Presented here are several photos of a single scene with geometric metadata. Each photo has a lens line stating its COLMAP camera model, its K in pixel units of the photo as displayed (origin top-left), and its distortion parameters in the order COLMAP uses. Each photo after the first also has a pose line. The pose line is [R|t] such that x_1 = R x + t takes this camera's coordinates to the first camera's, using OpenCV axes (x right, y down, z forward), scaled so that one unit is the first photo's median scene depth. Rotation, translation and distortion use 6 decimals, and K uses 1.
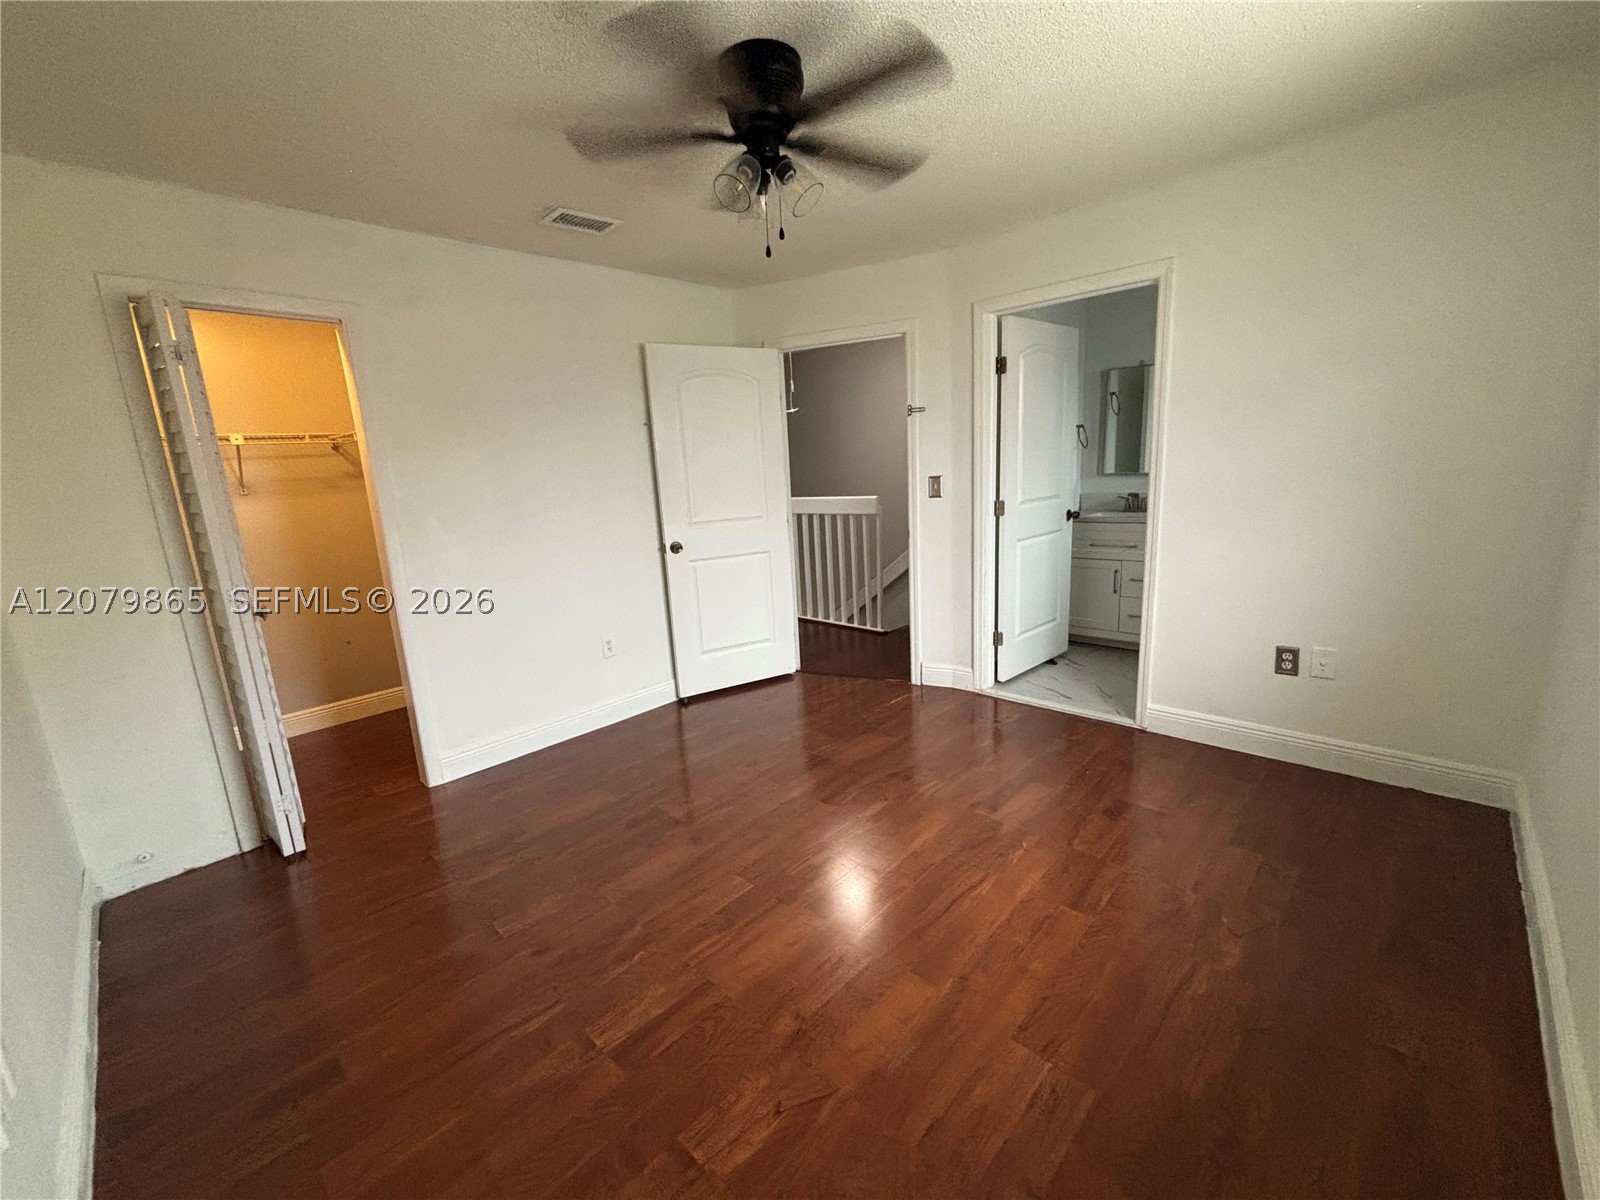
lens RADIAL K [[648.4, 0, 793.5], [0, 648.4, 611.7], [0, 0, 1]] dist [-0.001968, -0.000106]
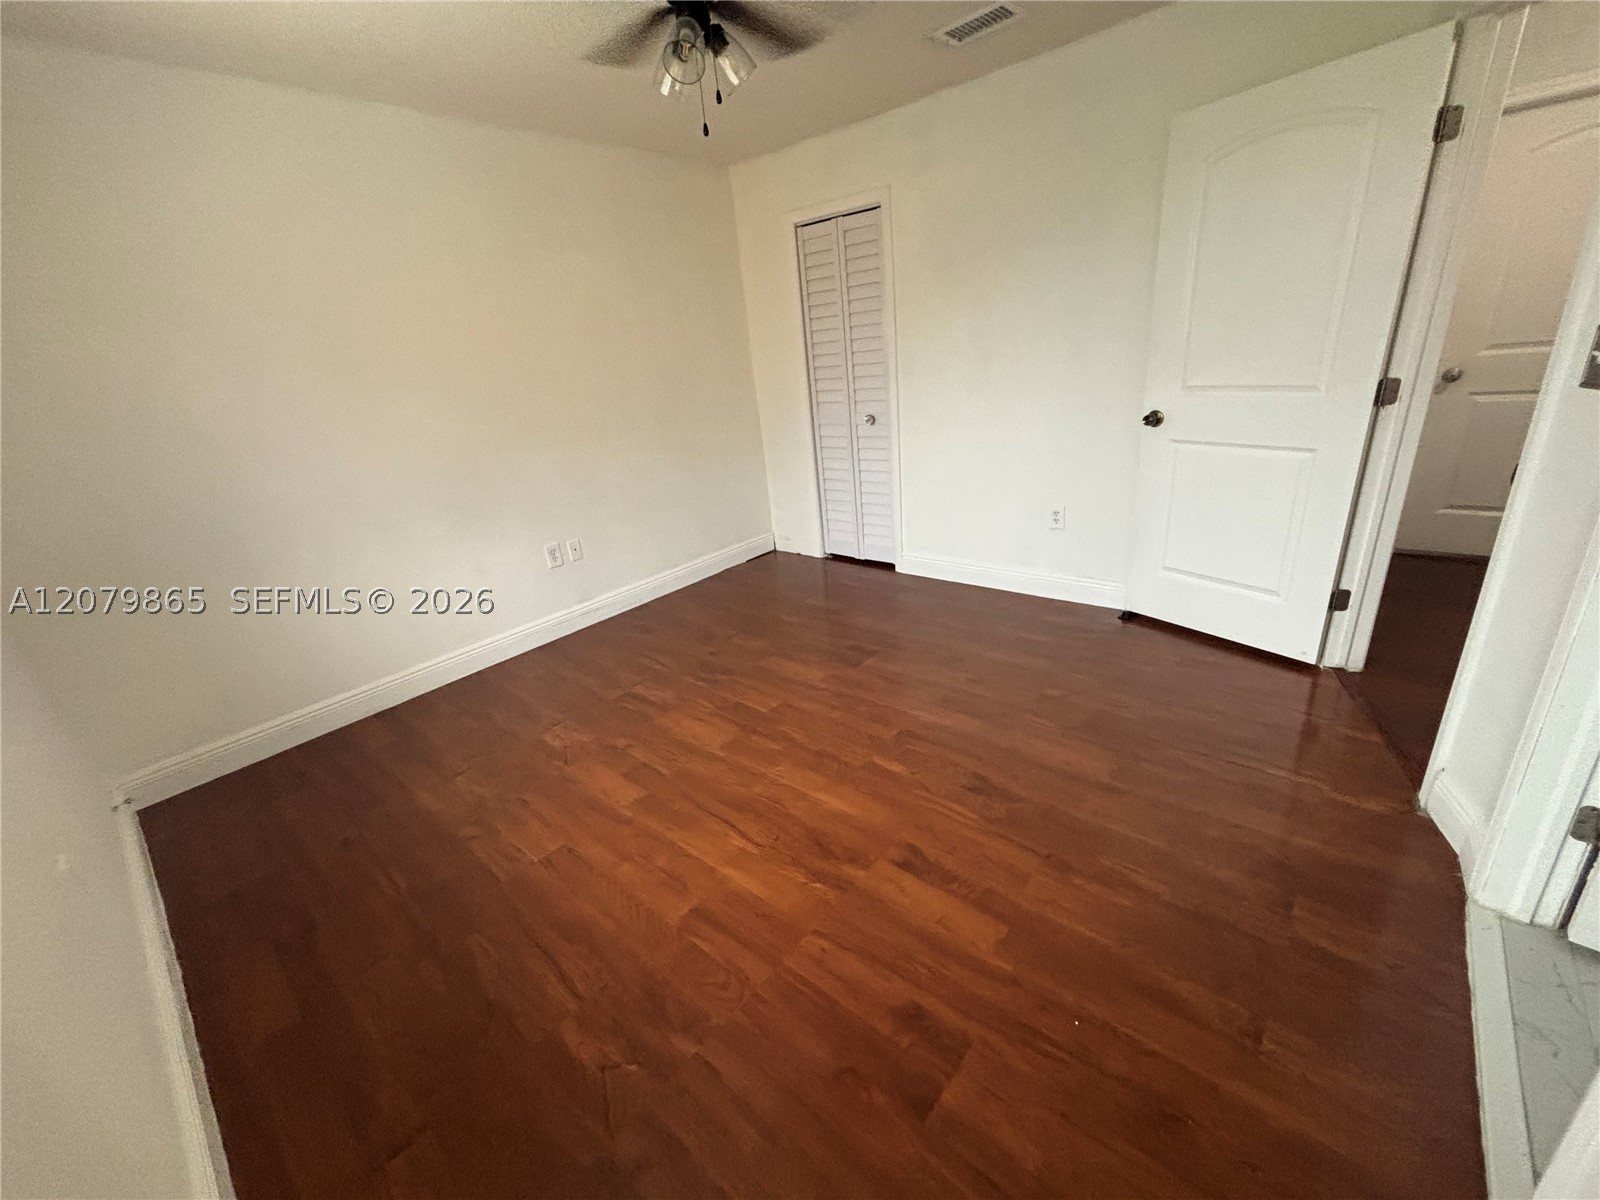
lens RADIAL K [[648.4, 0, 798.3], [0, 648.4, 605.2], [0, 0, 1]] dist [-0.001968, -0.000106]
pose [[0.060348, 0.417229, -0.906795, 1.003799], [-0.136342, 0.903382, 0.406585, -0.273375], [0.988822, 0.099097, 0.111403, 0.946341]]
